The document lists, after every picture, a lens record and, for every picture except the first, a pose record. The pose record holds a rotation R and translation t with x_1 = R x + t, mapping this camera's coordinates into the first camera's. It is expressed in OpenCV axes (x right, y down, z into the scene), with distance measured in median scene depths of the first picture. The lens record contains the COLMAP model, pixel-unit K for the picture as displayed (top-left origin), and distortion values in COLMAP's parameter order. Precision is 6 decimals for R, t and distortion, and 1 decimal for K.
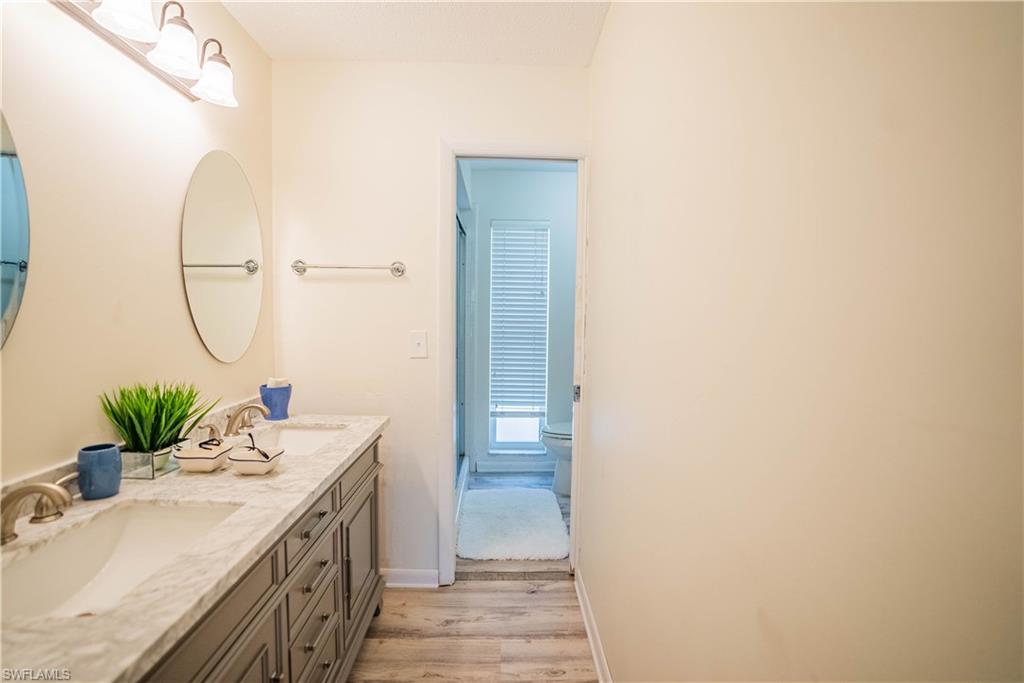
lens RADIAL K [[470.7, 0, 509.4], [0, 470.7, 336.3], [0, 0, 1]] dist [-0.047451, 0.012890]
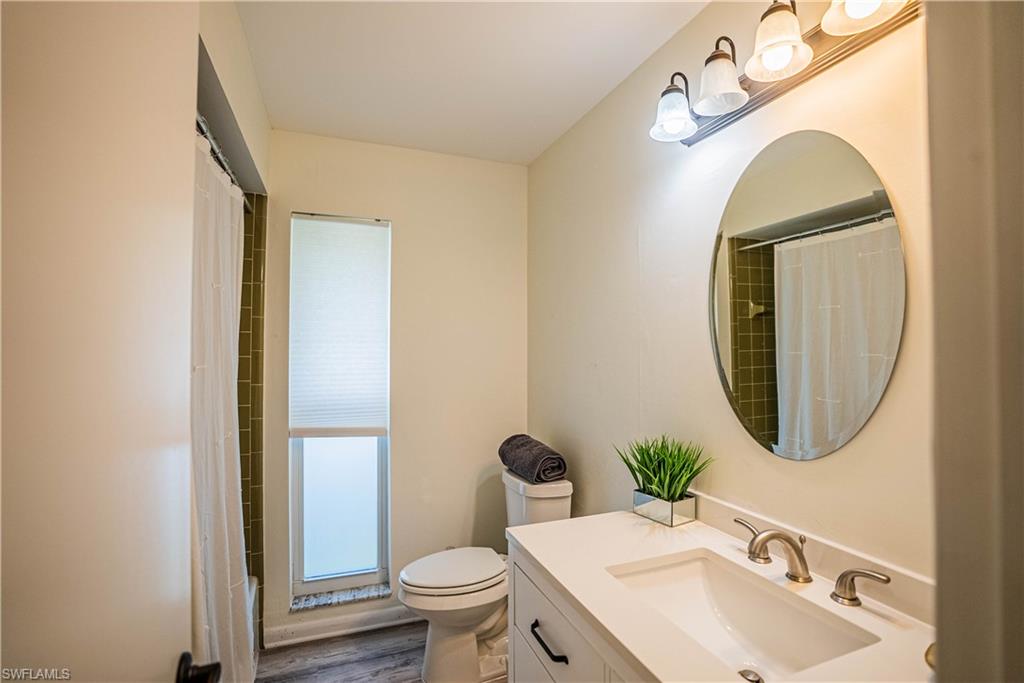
lens RADIAL K [[470.7, 0, 509.4], [0, 470.7, 347.0], [0, 0, 1]] dist [-0.047451, 0.012890]
pose [[-0.943566, -0.017653, -0.330714, 0.003173], [-0.033182, 0.998593, 0.041369, -0.141396], [0.329518, 0.050008, -0.942824, 2.008064]]
